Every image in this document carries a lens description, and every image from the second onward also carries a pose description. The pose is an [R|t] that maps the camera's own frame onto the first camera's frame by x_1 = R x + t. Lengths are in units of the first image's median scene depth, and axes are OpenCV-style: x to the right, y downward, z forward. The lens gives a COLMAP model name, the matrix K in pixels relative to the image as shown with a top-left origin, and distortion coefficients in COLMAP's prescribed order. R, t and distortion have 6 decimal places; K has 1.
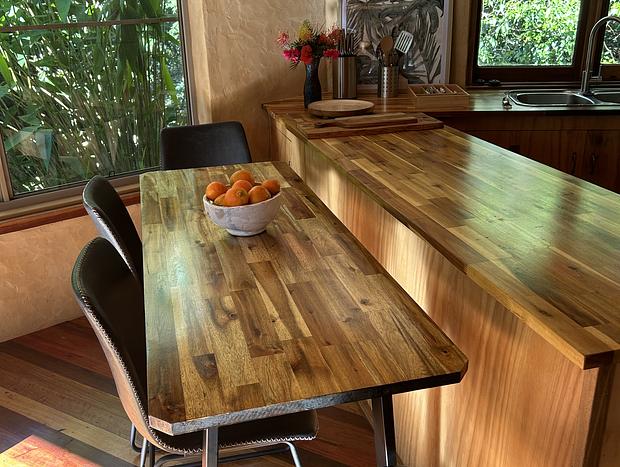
lens RADIAL K [[610.6, 0, 310.2], [0, 610.6, 242.5], [0, 0, 1]] dist [0.025848, -0.000687]
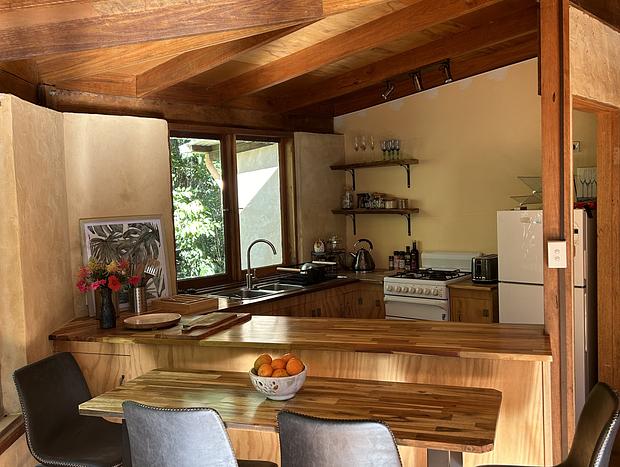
lens RADIAL K [[610.6, 0, 310.2], [0, 610.6, 242.5], [0, 0, 1]] dist [0.025848, -0.000687]
pose [[0.562678, -0.054312, 0.824890, -0.670469], [0.340648, 0.924417, -0.171500, -0.046556], [-0.753228, 0.377497, 0.538650, 0.060579]]
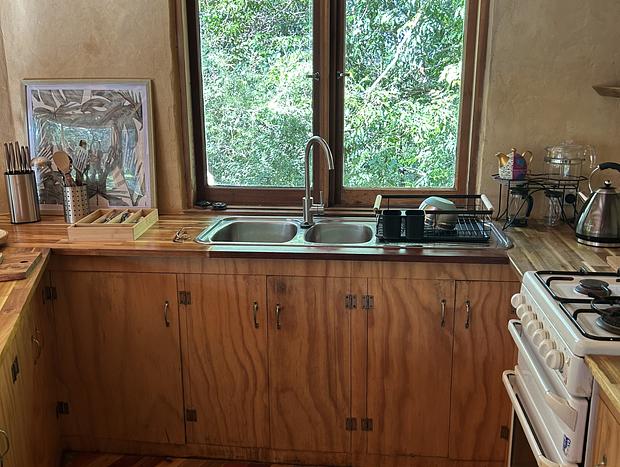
lens RADIAL K [[610.6, 0, 310.2], [0, 610.6, 242.5], [0, 0, 1]] dist [0.025848, -0.000687]
pose [[0.999267, 0.014482, 0.035423, 0.417324], [-0.009266, 0.989651, -0.143195, -0.097658], [-0.037130, 0.142762, 0.989060, 0.184577]]
